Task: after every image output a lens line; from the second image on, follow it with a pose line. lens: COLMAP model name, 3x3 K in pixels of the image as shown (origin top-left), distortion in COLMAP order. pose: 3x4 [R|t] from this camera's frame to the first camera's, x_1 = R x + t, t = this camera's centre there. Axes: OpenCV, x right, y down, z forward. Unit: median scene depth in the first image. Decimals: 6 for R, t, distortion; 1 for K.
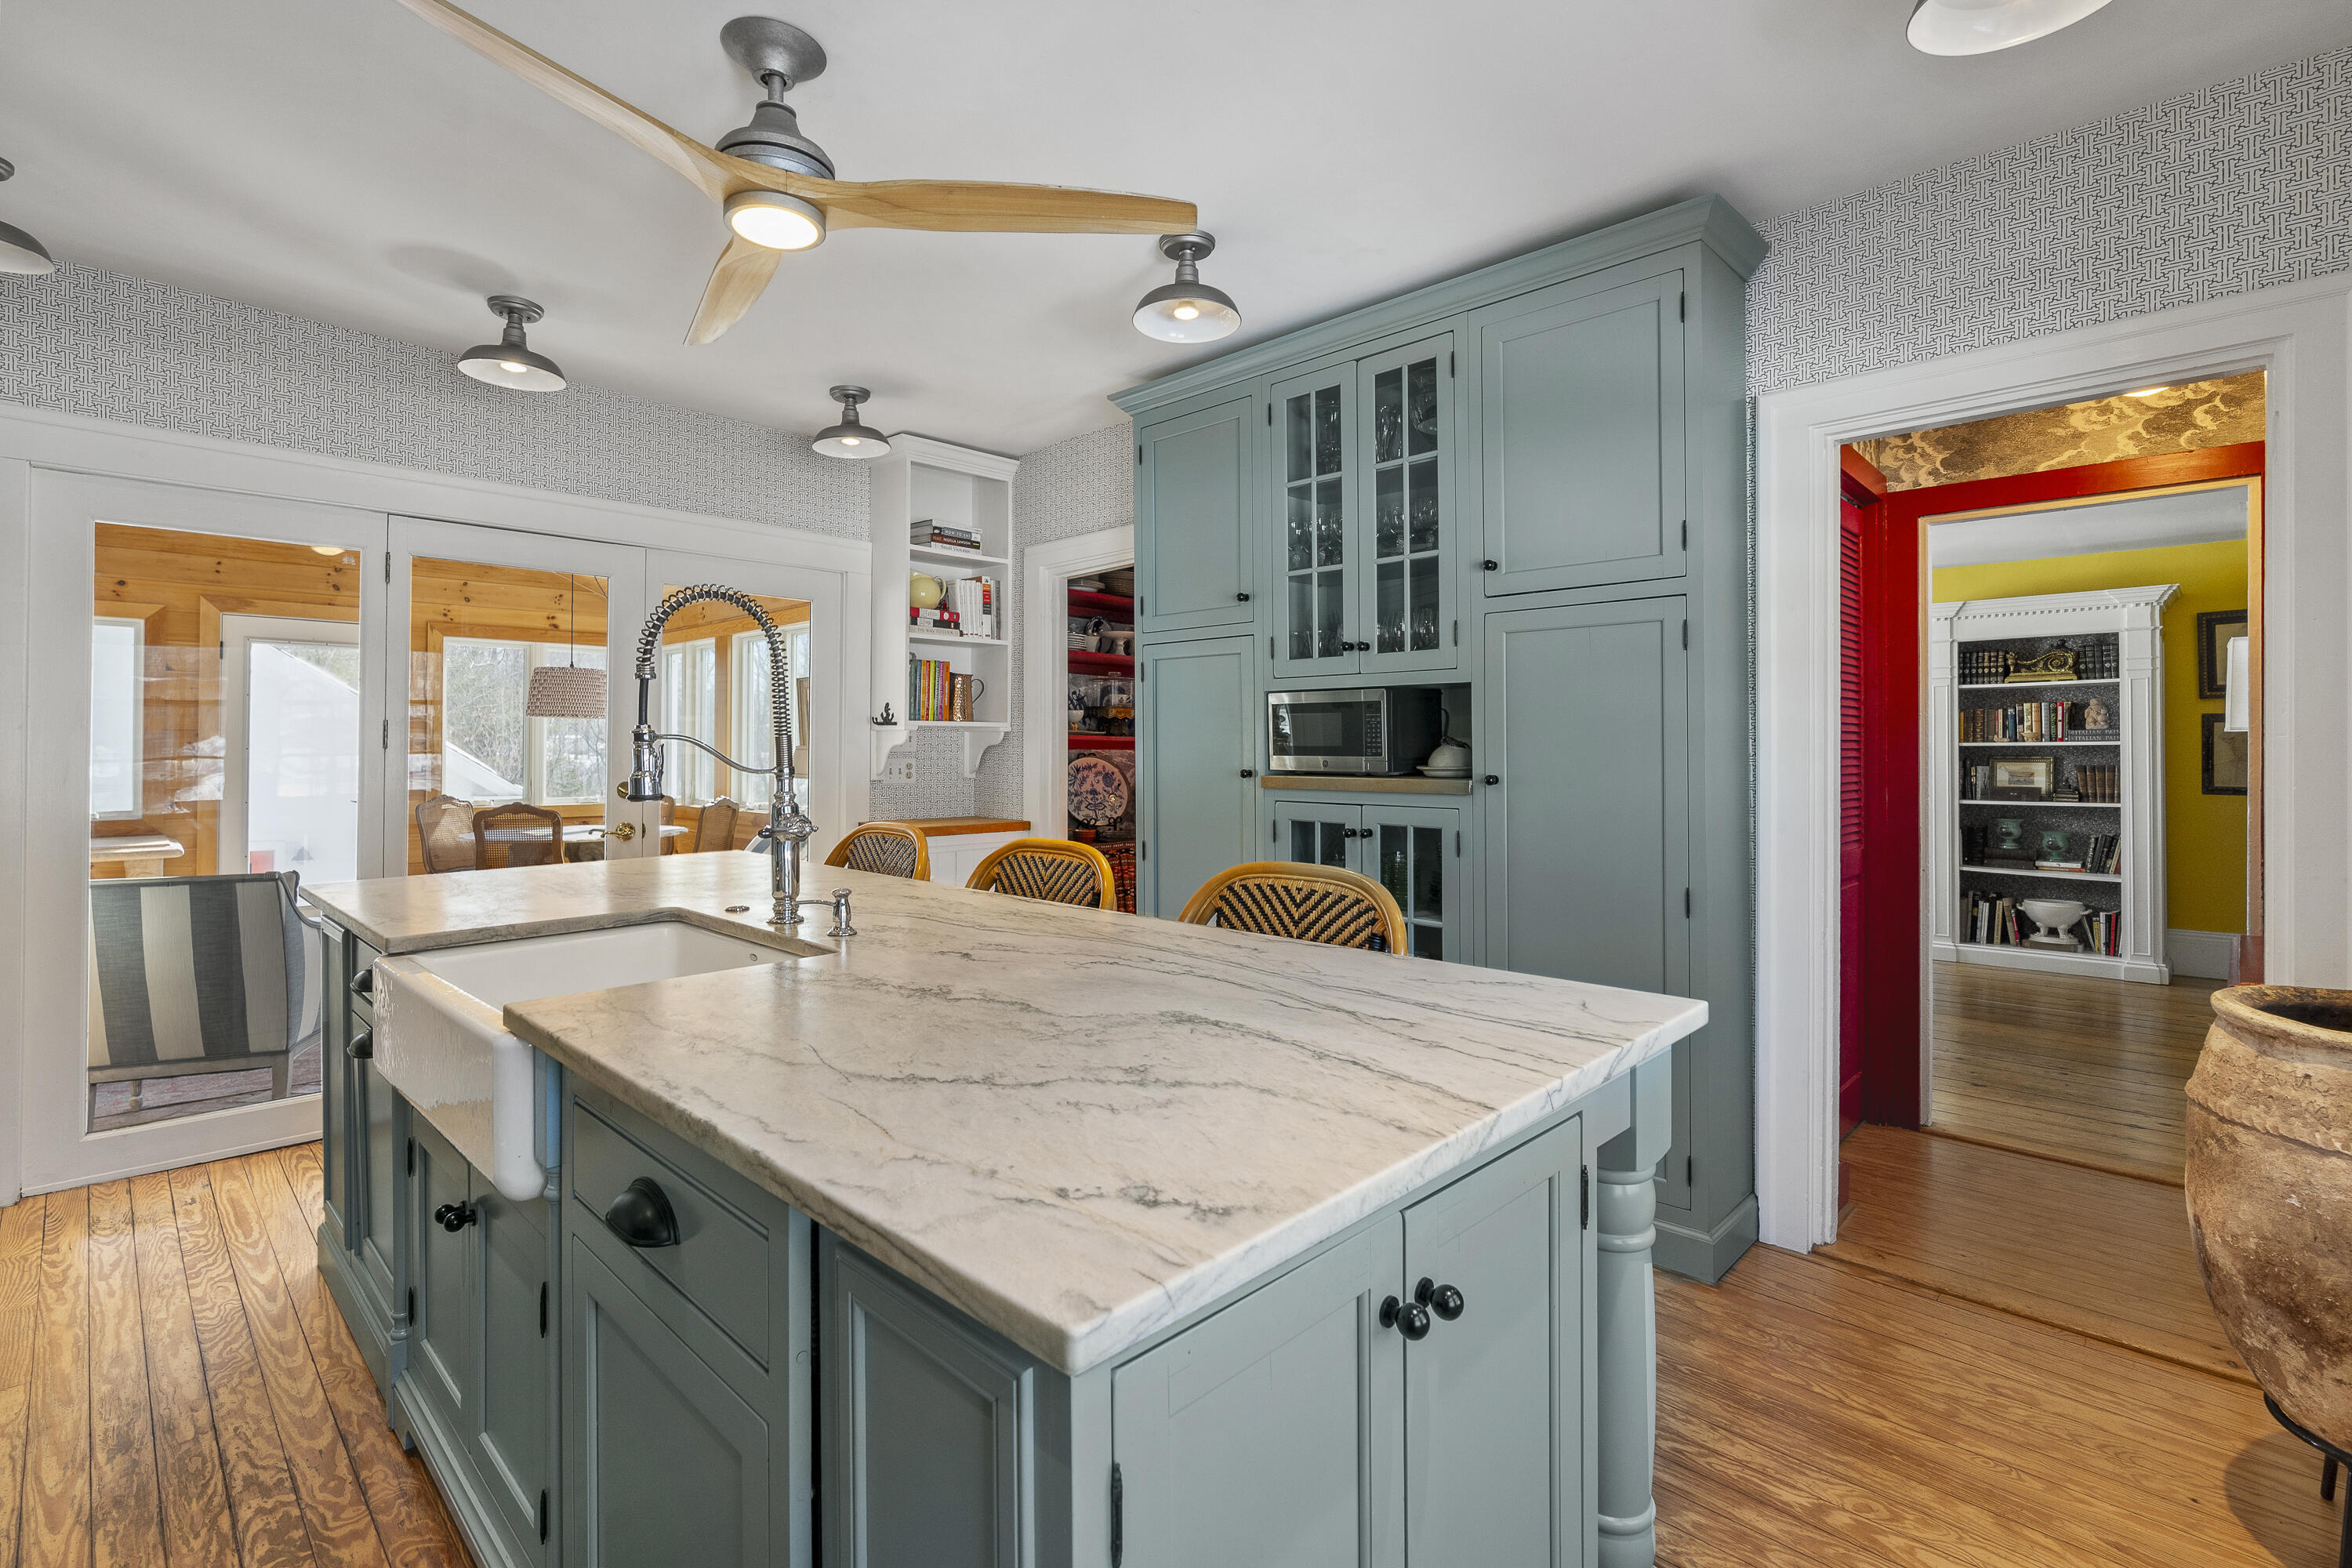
lens RADIAL K [[1090.5, 0, 1155.5], [0, 1090.5, 748.2], [0, 0, 1]] dist [-0.006037, 0.003848]
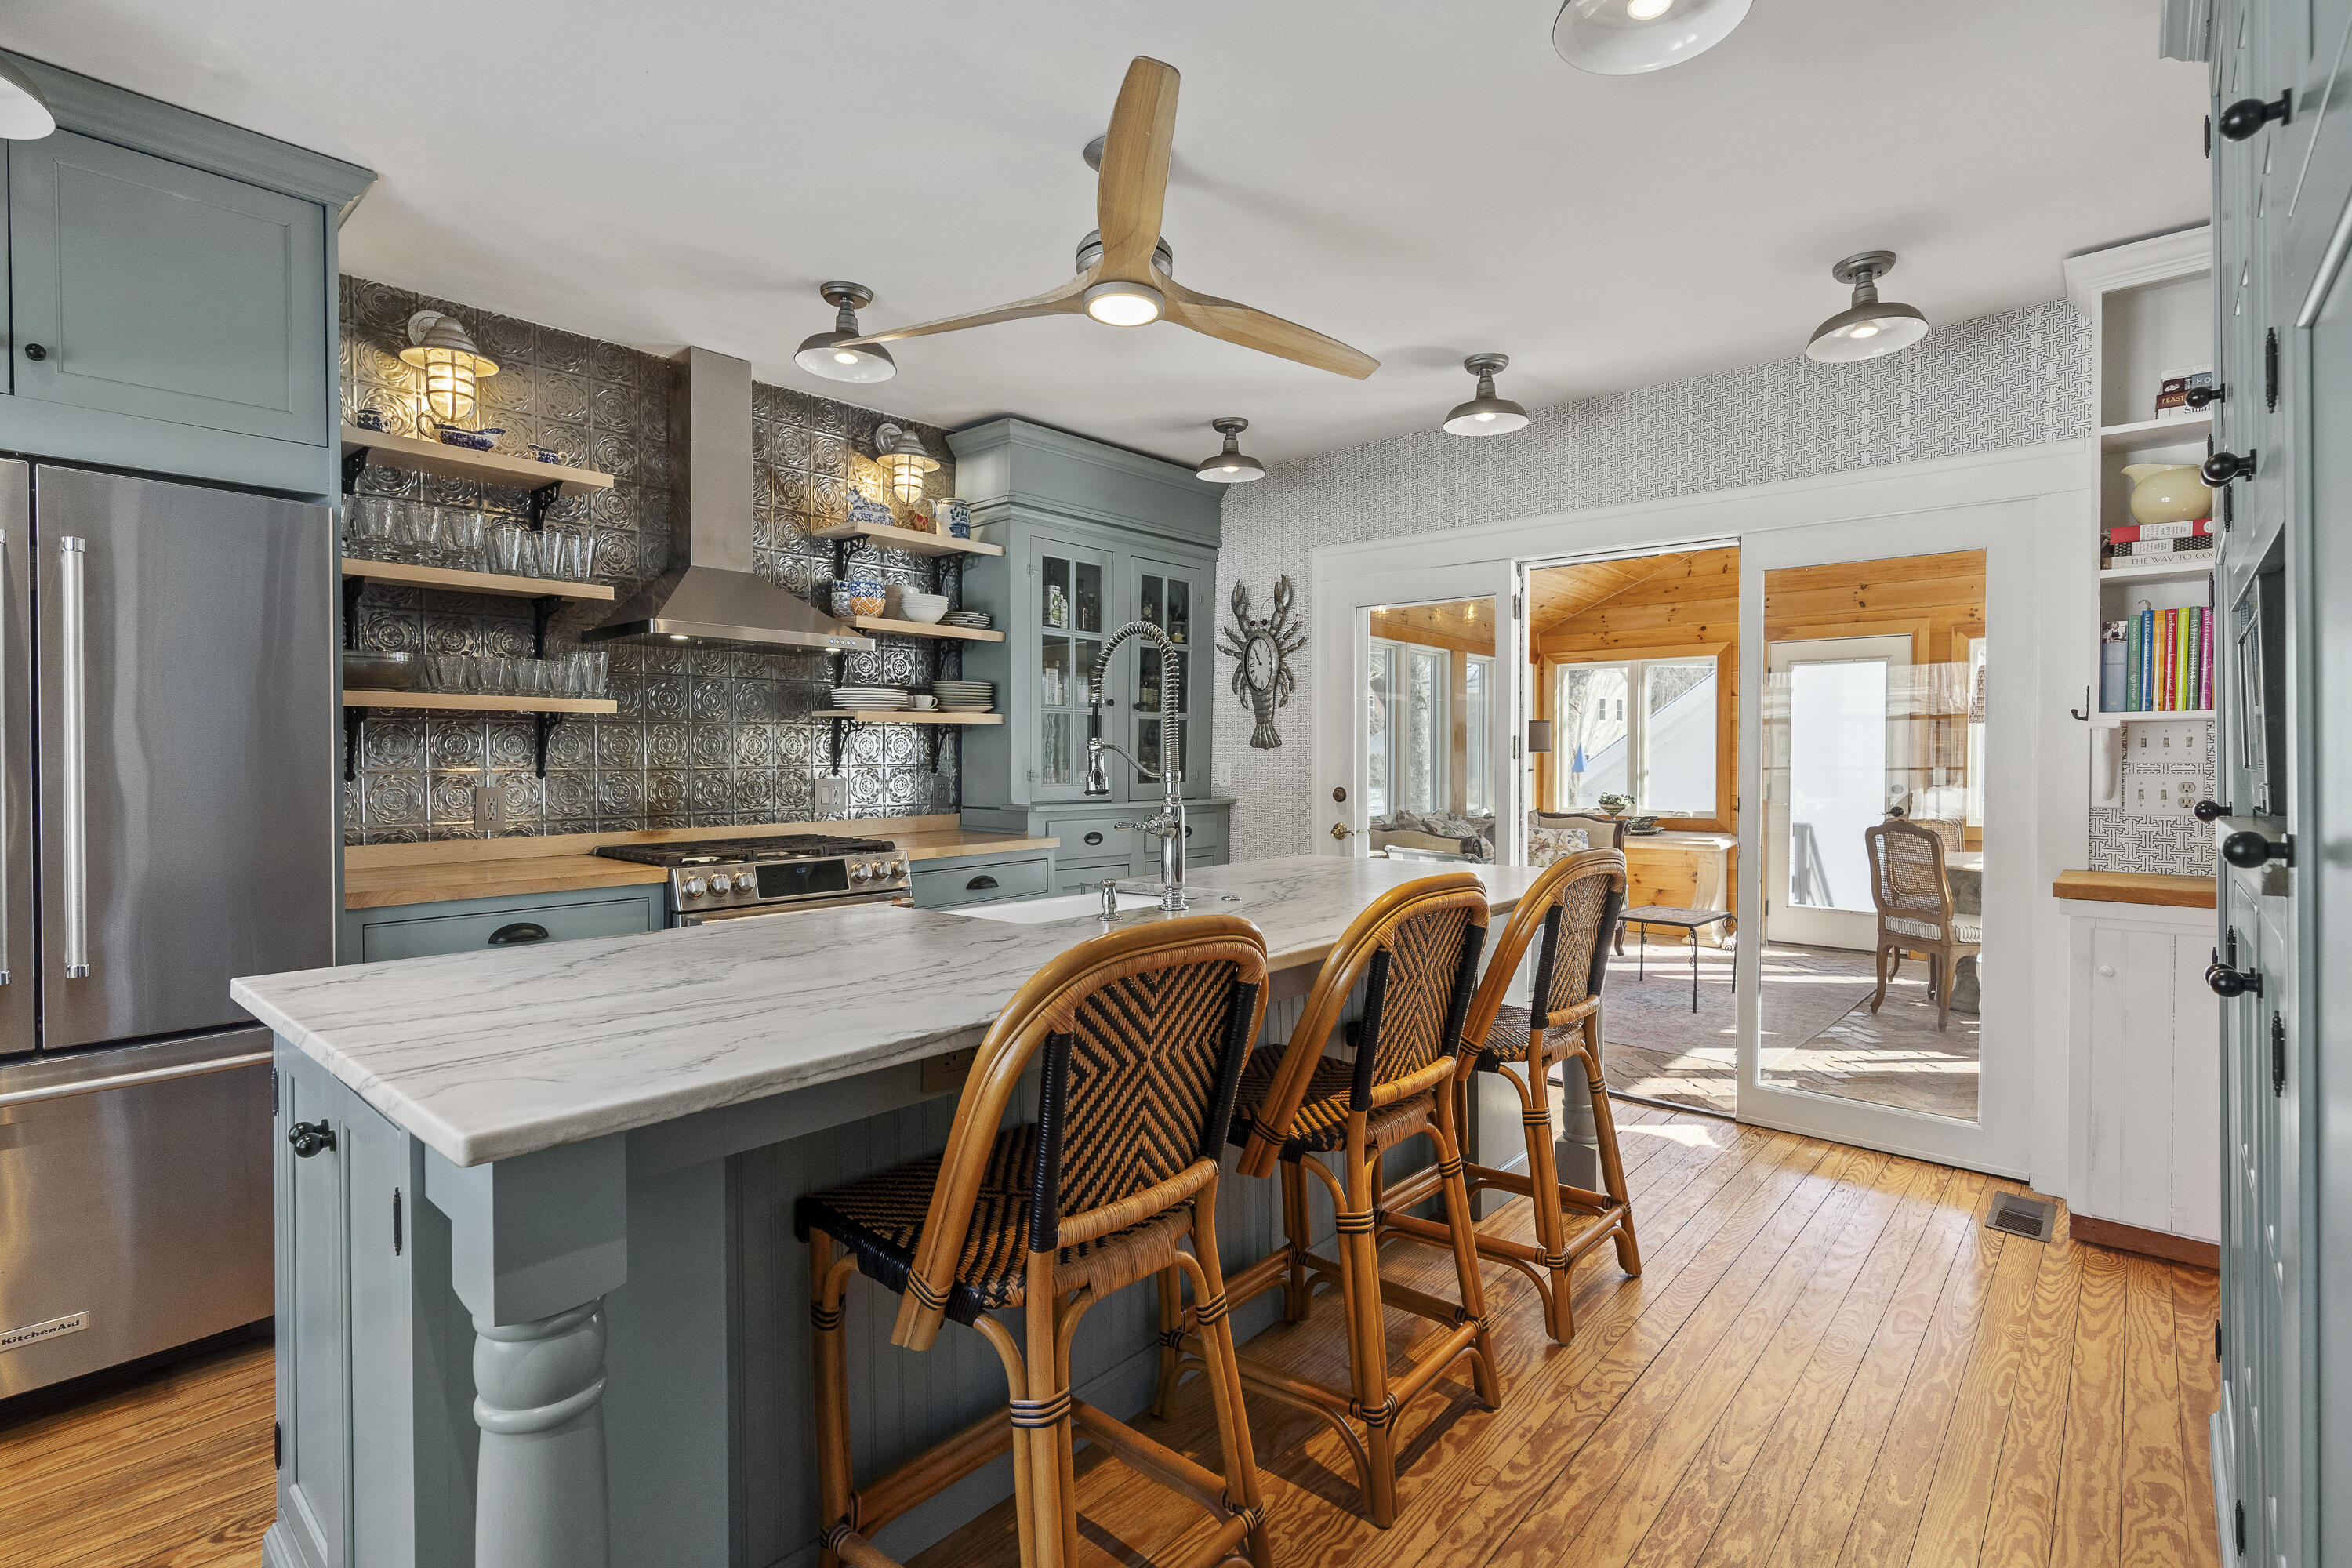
lens RADIAL K [[1090.5, 0, 1185.3], [0, 1090.5, 780.8], [0, 0, 1]] dist [-0.006037, 0.003848]
pose [[0.073849, 0.016223, -0.997137, 0.253933], [0.000953, 0.999866, 0.016338, 0.002426], [0.997269, -0.002157, 0.073824, 0.306986]]
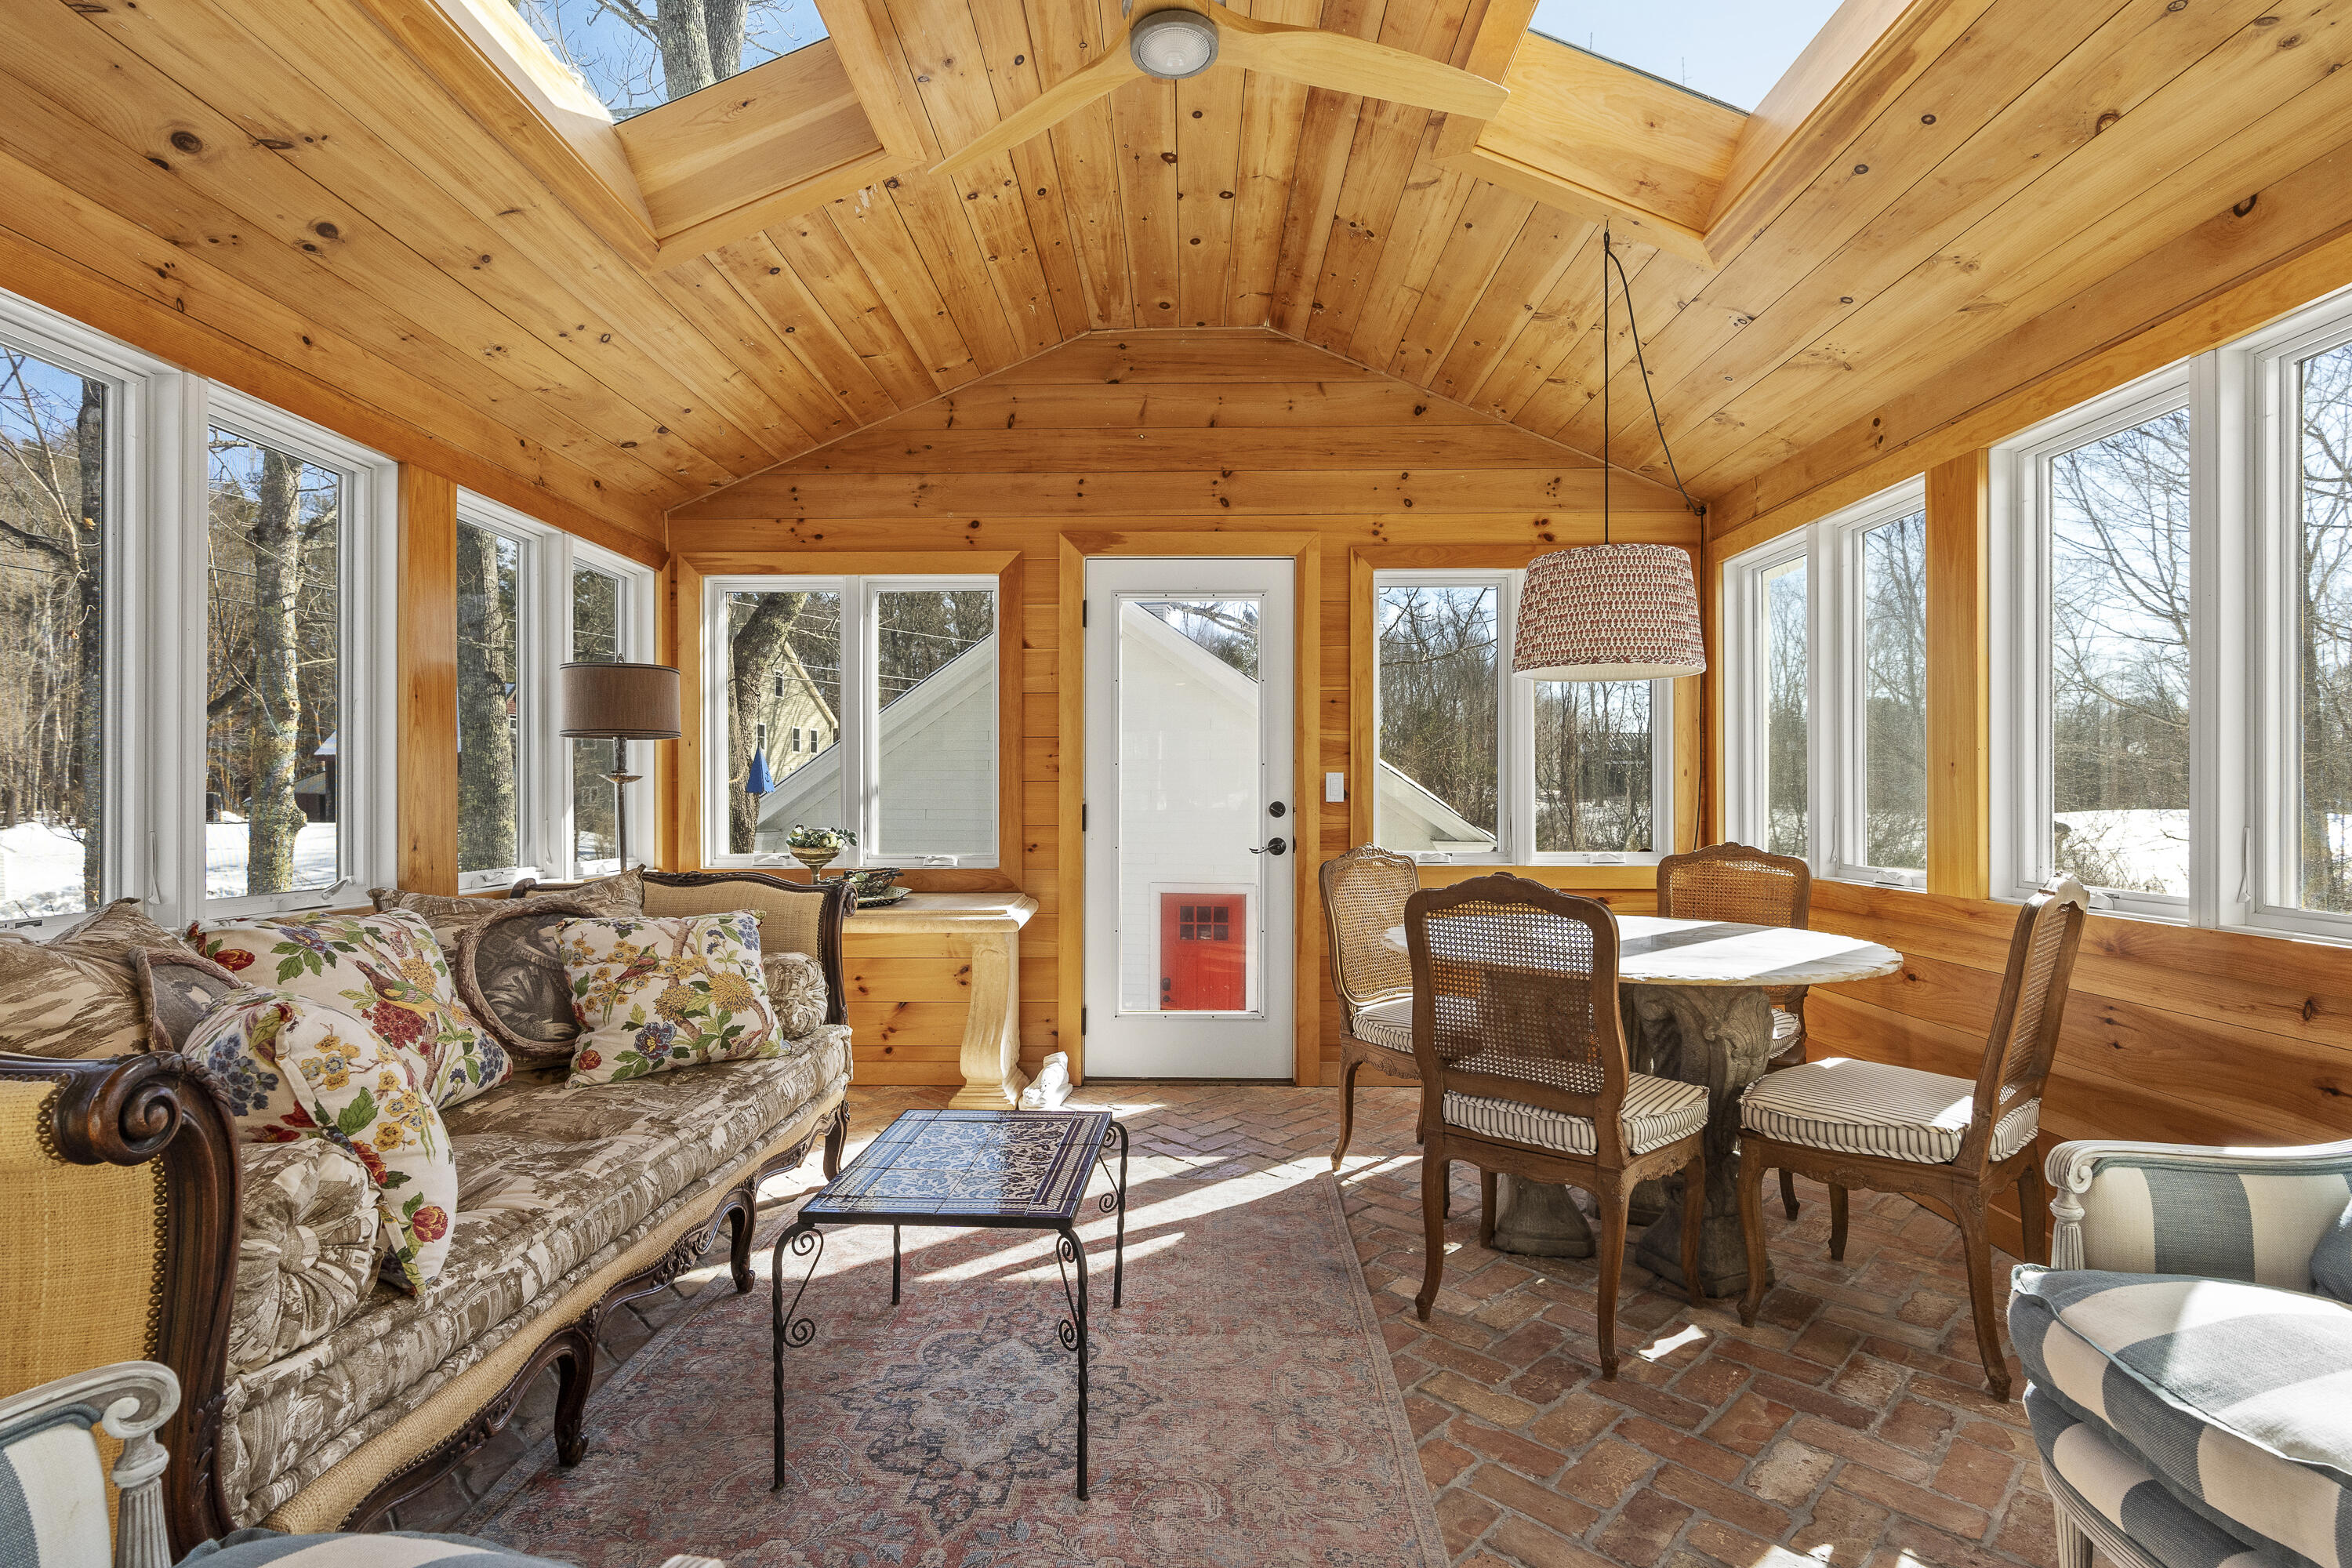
lens RADIAL K [[1090.5, 0, 1192.5], [0, 1090.5, 789.8], [0, 0, 1]] dist [-0.006037, 0.003848]
pose [[0.709425, -0.009860, -0.704712, -0.359819], [0.004556, 0.999945, -0.009404, 0.023386], [0.704767, 0.003460, 0.709431, 0.596261]]
